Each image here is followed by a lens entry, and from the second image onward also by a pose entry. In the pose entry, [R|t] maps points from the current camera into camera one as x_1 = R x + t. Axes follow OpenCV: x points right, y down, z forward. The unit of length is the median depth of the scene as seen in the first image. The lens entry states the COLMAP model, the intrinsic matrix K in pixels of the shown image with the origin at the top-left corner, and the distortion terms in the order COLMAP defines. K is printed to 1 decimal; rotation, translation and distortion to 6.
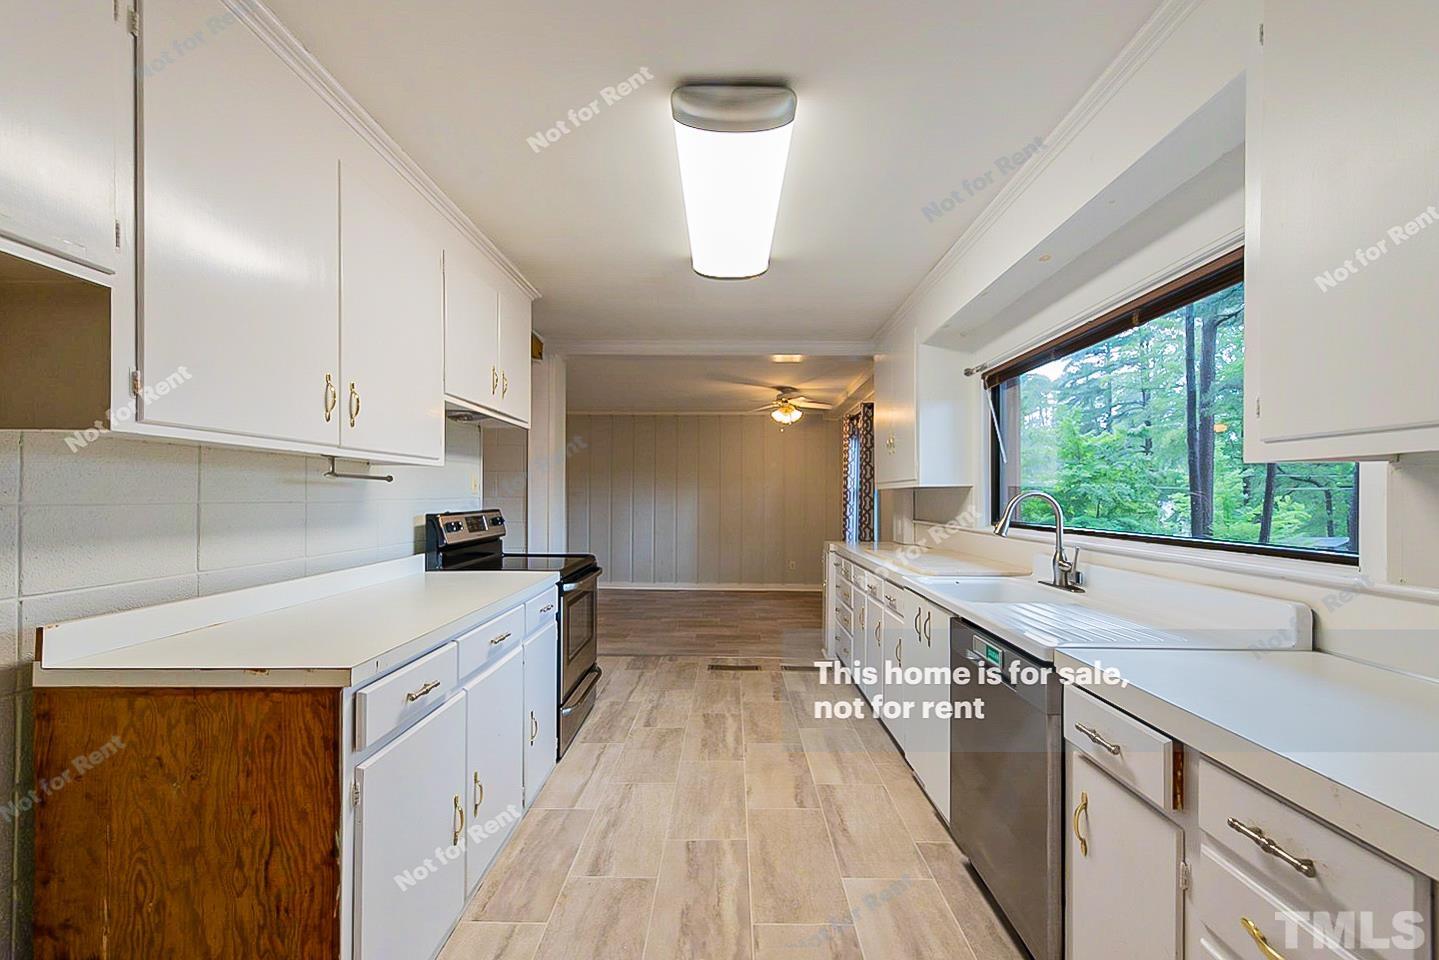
lens RADIAL K [[562.1, 0, 726.7], [0, 562.1, 487.7], [0, 0, 1]] dist [0.000844, -0.000124]
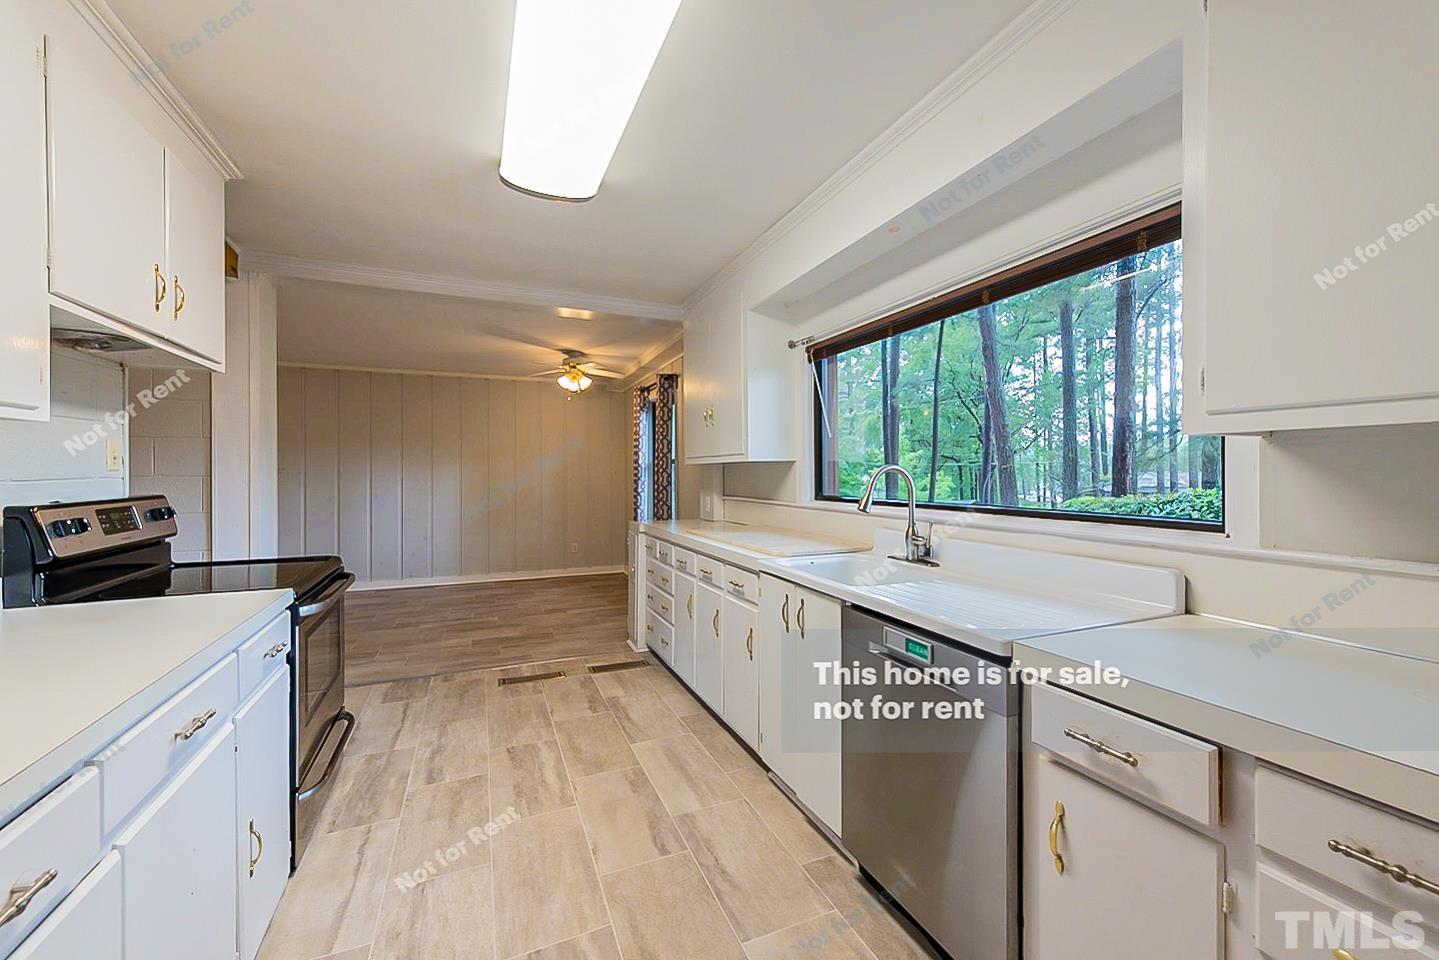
lens RADIAL K [[563.7, 0, 719.0], [0, 563.7, 467.6], [0, 0, 1]] dist [0.001405, -0.000476]
pose [[0.915827, -0.002503, 0.401565, -0.087034], [-0.000555, 0.999972, 0.007498, 0.001882], [-0.401572, -0.007090, 0.915800, 0.160695]]
